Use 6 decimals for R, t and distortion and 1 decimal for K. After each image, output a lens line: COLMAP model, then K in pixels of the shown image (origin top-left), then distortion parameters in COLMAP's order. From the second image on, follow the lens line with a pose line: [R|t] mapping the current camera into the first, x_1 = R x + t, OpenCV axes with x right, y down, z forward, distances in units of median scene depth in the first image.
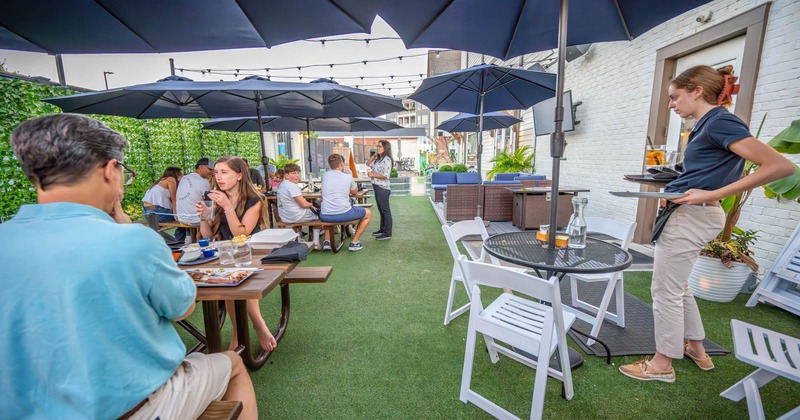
lens RADIAL K [[353.5, 0, 401.1], [0, 353.5, 213.2], [0, 0, 1]] dist [0.003908, -0.000904]
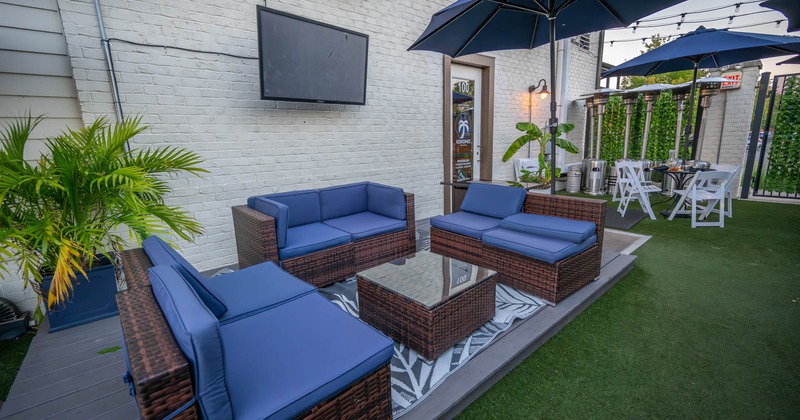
lens RADIAL K [[353.5, 0, 401.1], [0, 353.5, 208.2], [0, 0, 1]] dist [0.003908, -0.000904]
pose [[-0.716936, -0.128979, 0.685103, -0.014500], [0.130049, 0.940741, 0.313198, -0.297011], [-0.684901, 0.313640, -0.657678, 1.692497]]
